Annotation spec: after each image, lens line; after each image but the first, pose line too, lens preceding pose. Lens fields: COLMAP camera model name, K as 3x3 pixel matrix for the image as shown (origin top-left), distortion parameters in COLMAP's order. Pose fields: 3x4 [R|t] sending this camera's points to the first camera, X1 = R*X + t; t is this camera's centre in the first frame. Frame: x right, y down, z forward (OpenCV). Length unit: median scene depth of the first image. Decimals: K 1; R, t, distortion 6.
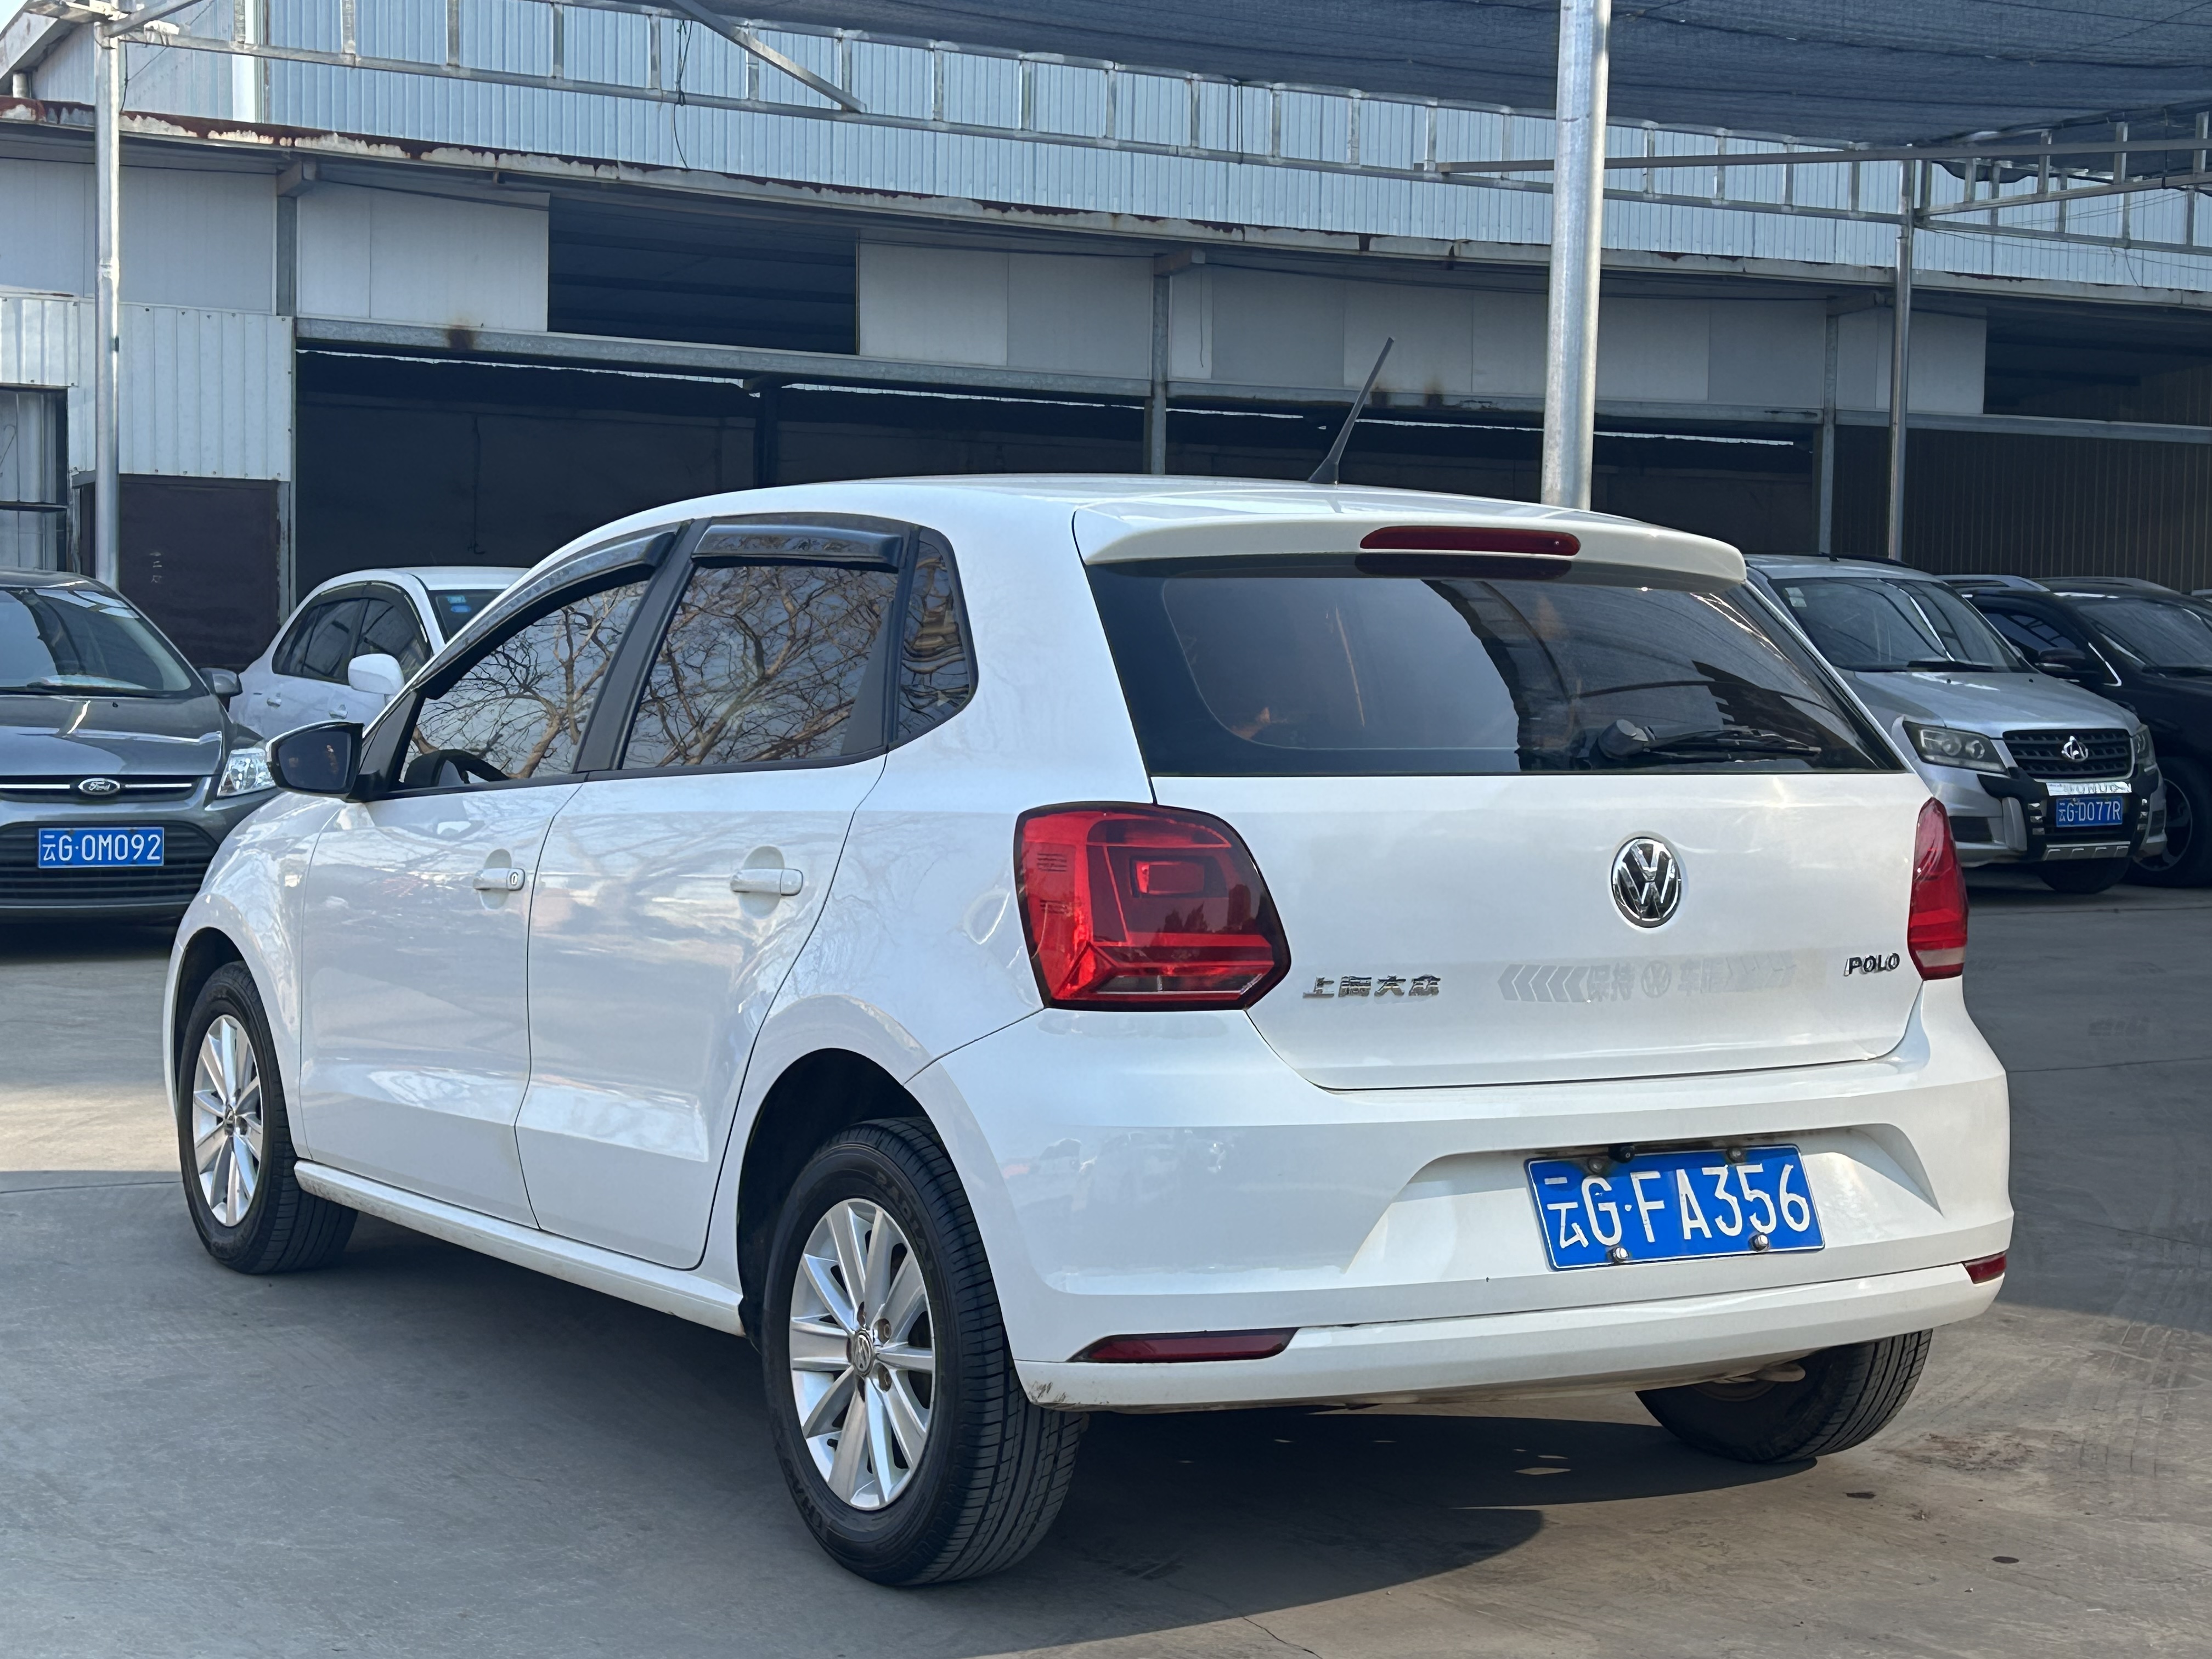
lens RADIAL K [[3517.1, 0, 1131.9], [0, 3517.1, 828.9], [0, 0, 1]] dist [0.239376, -0.770709]
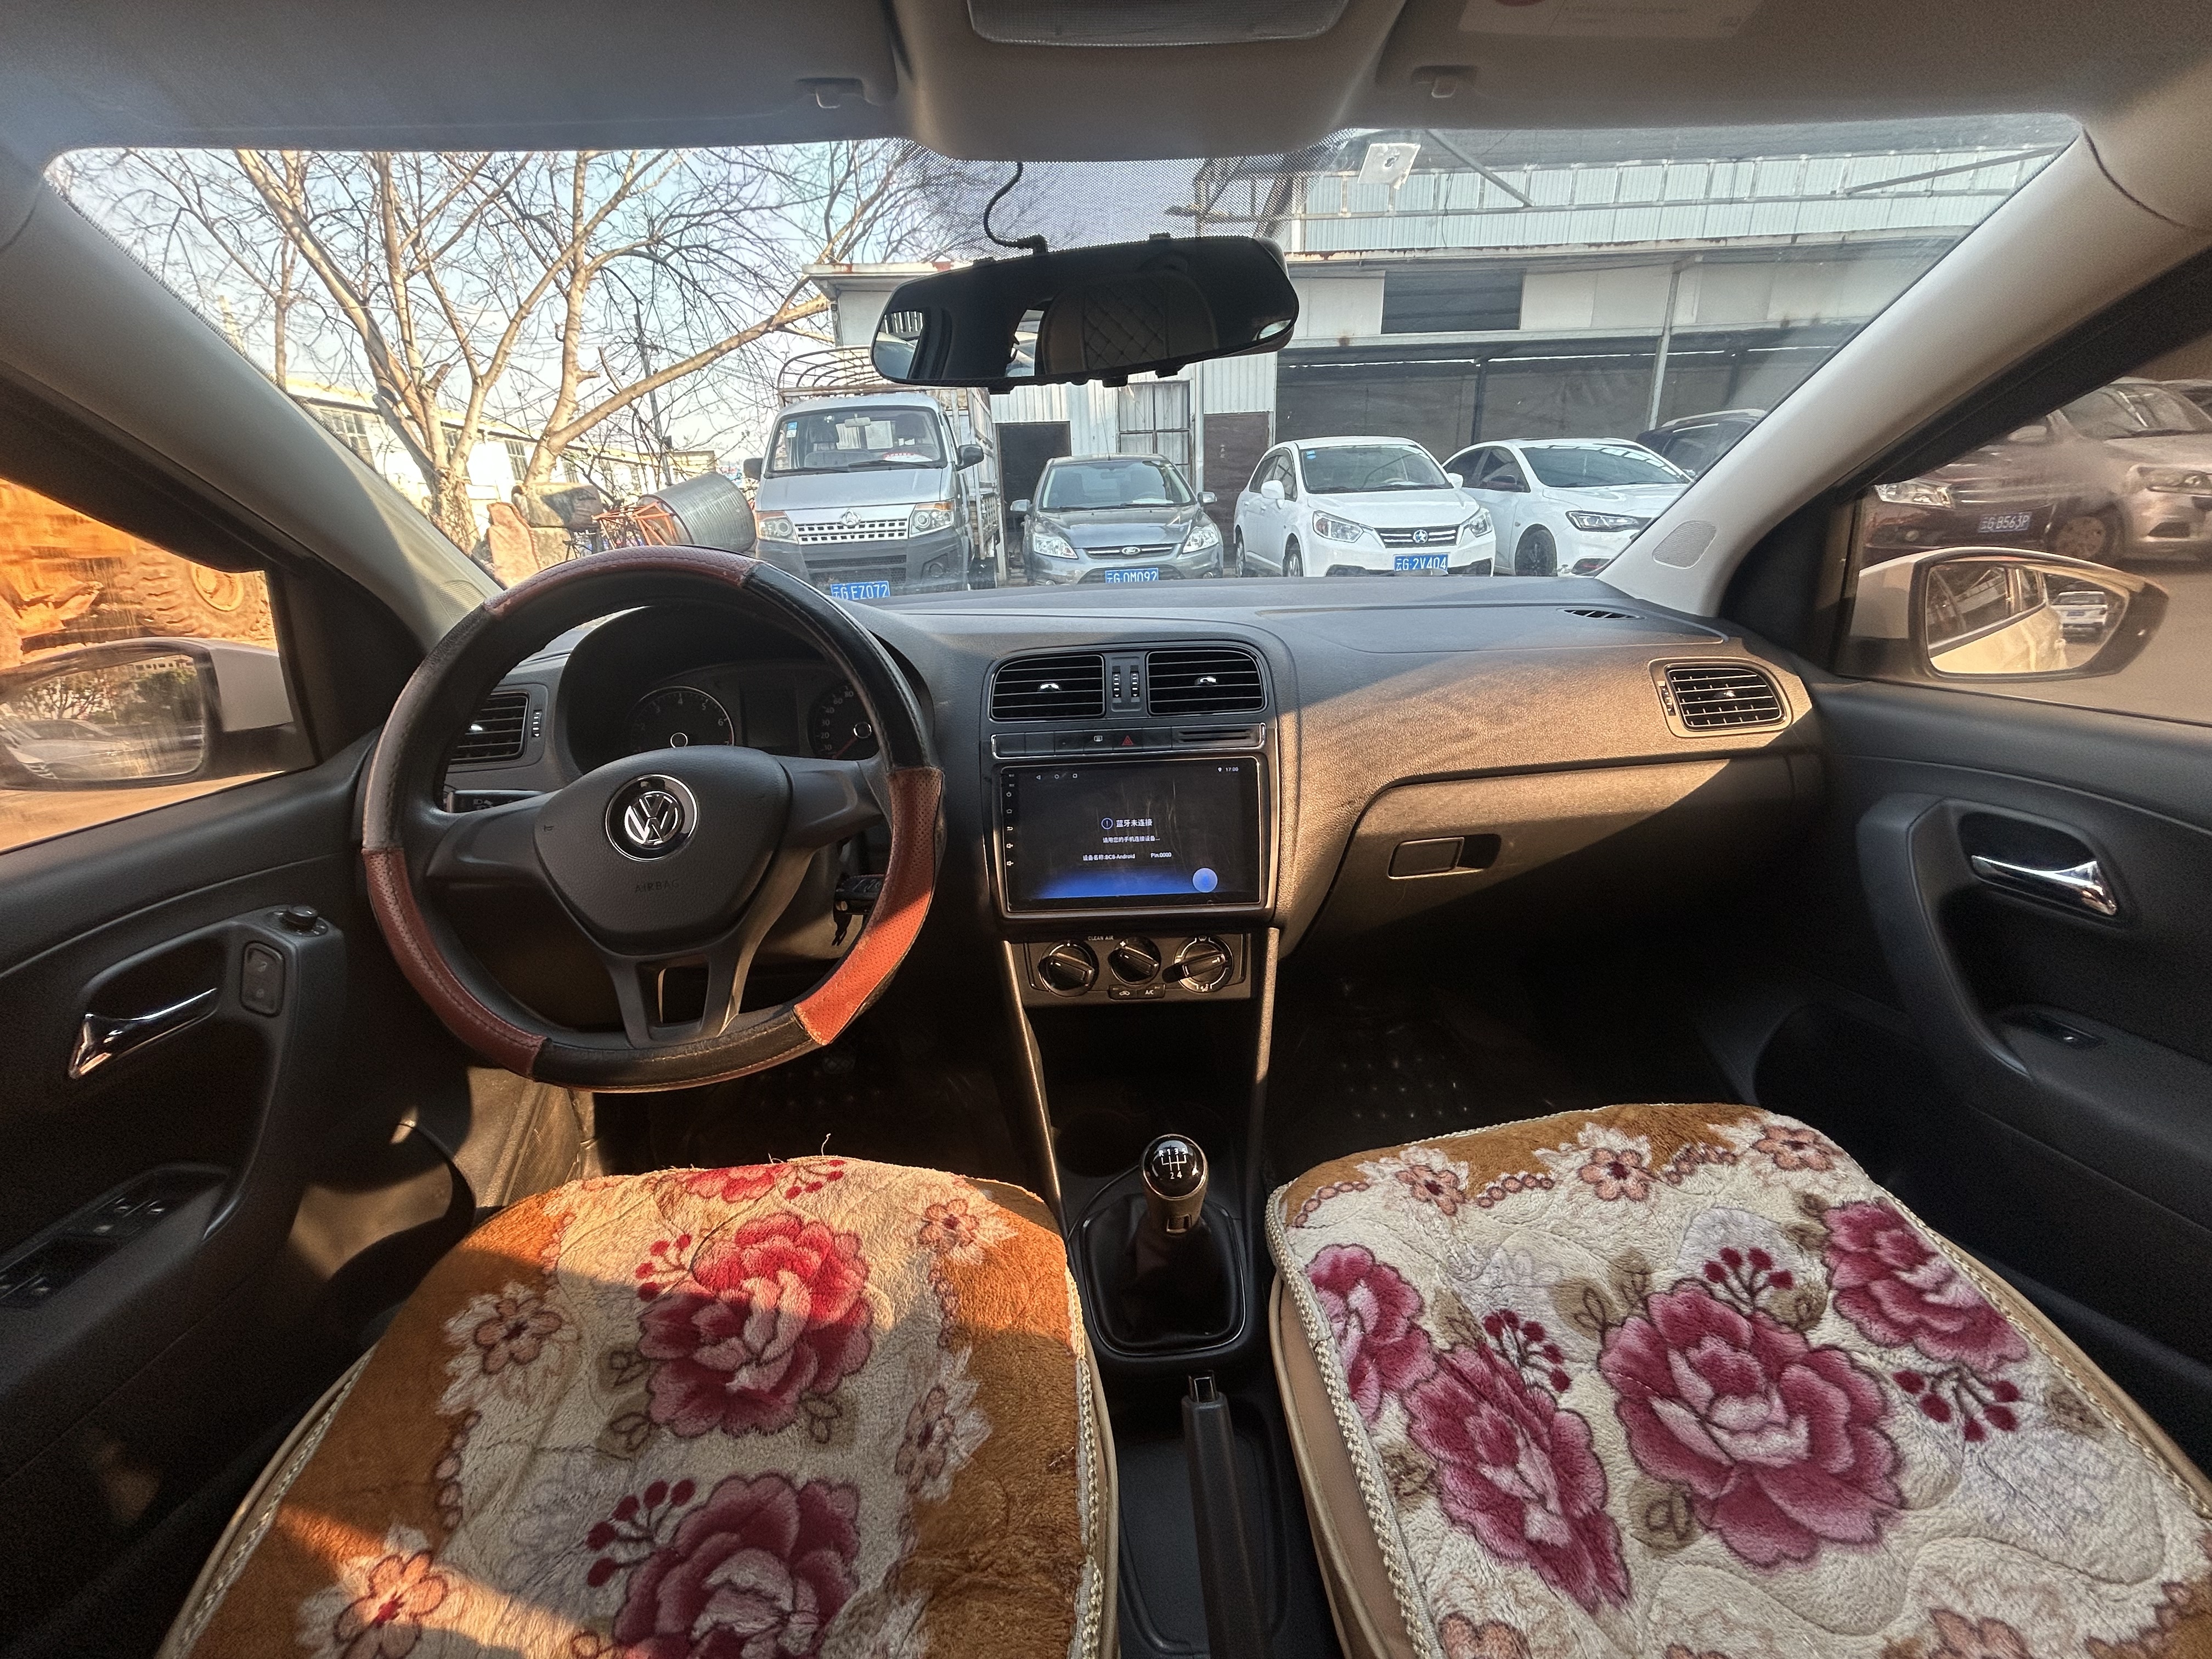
lens RADIAL K [[898.7, 0, 1106.0], [0, 898.7, 829.5], [0, 0, 1]] dist [-0.009508, 0.007332]
pose [[0.882896, 0.115273, -0.455199, -0.051247], [0.033280, 0.951601, 0.305529, -0.048811], [0.468387, -0.284899, 0.836329, 1.268420]]
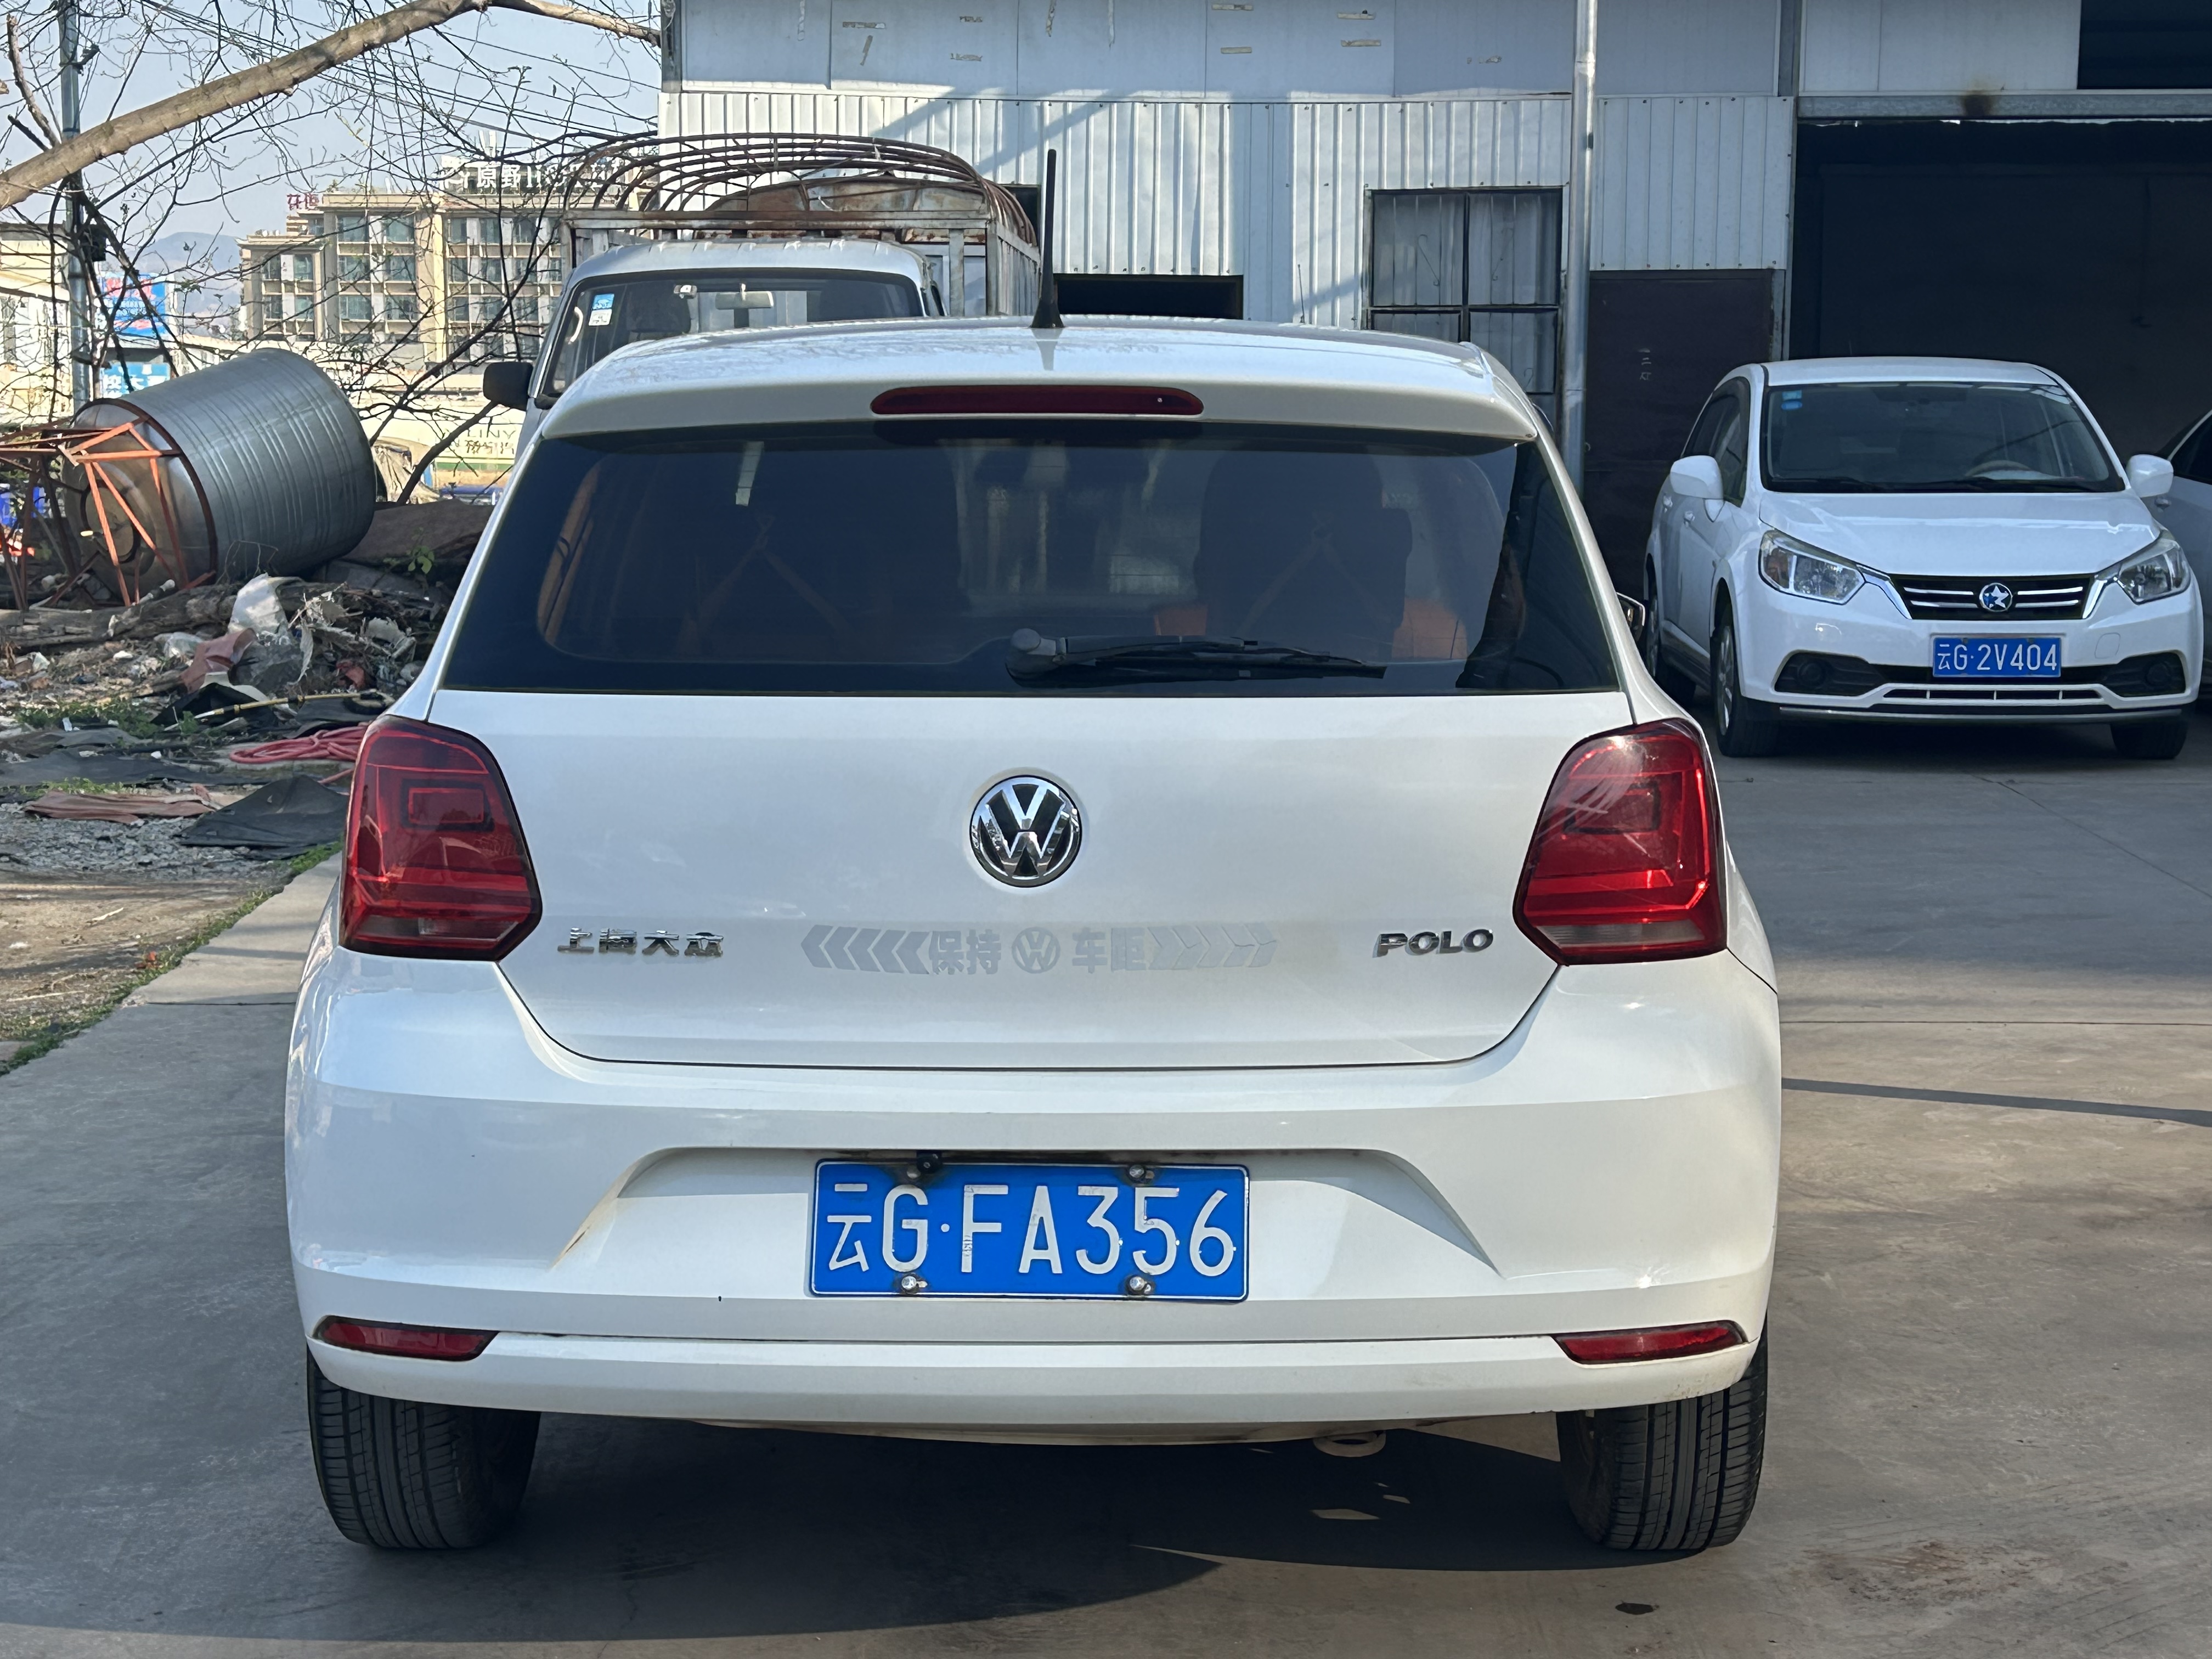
lens RADIAL K [[3517.1, 0, 1131.9], [0, 3517.1, 828.9], [0, 0, 1]] dist [0.239376, -0.770709]
pose [[0.839584, 0.049011, -0.541015, 0.595641], [-0.013487, 0.997495, 0.069435, -0.041401], [0.543063, -0.051000, 0.838142, 0.331414]]
